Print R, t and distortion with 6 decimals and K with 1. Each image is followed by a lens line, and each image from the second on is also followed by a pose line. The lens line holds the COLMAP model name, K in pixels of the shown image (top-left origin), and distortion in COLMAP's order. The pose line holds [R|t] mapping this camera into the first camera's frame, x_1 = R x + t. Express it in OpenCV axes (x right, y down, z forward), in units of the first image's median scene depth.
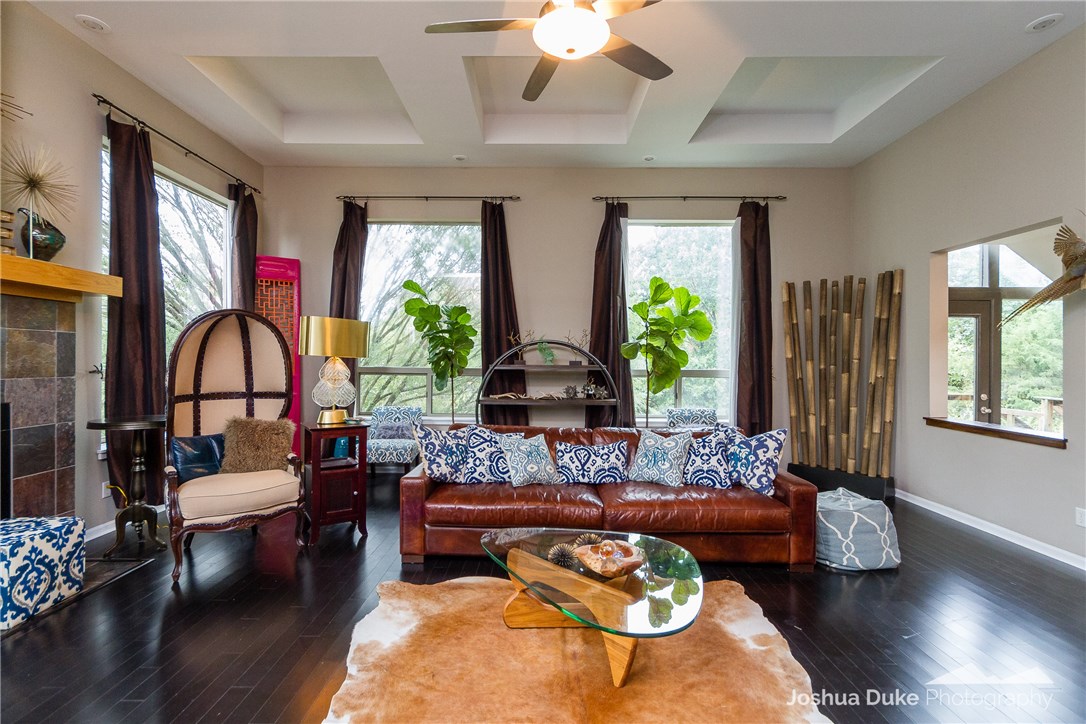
lens RADIAL K [[504.1, 0, 529.2], [0, 504.1, 364.0], [0, 0, 1]] dist [0.007483, -0.000639]
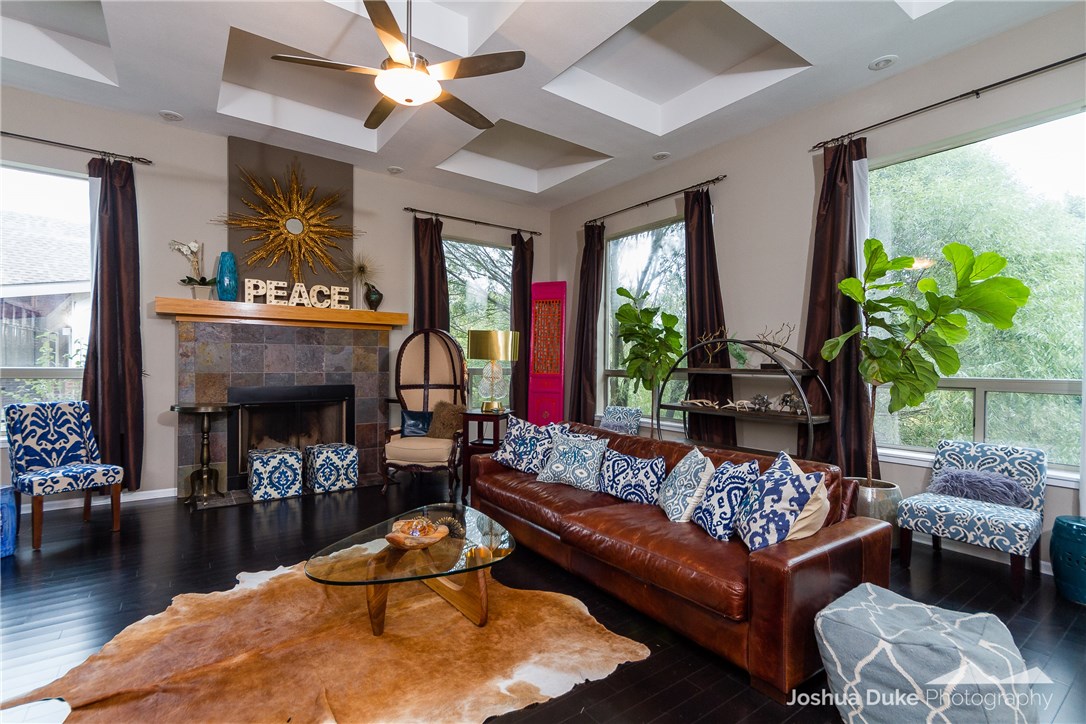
lens RADIAL K [[504.1, 0, 528.1], [0, 504.1, 365.3], [0, 0, 1]] dist [0.007483, -0.000639]
pose [[0.583652, 0.001617, -0.812002, 0.809357], [-0.008494, 0.999955, -0.004114, 0.004564], [0.811959, 0.009298, 0.583640, 0.357076]]
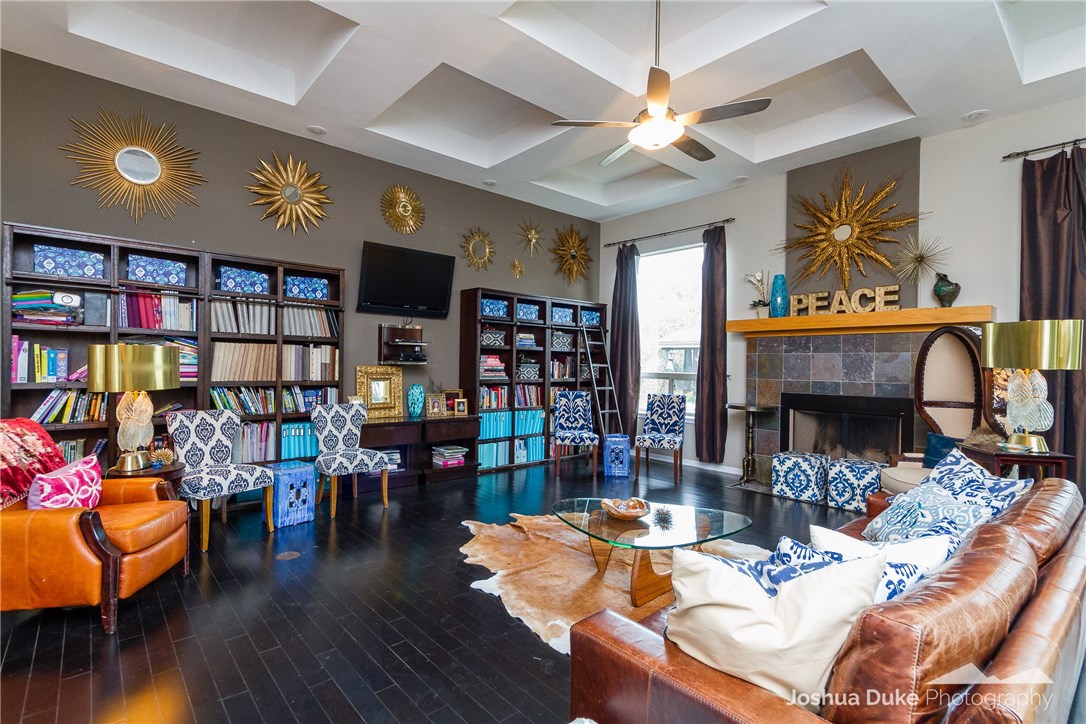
lens RADIAL K [[504.1, 0, 529.9], [0, 504.1, 366.4], [0, 0, 1]] dist [0.007483, -0.000639]
pose [[-0.748956, -0.017599, -0.662386, 0.841231], [-0.024854, 0.999690, 0.001543, 0.001601], [0.662154, 0.017619, -0.749161, 1.214688]]
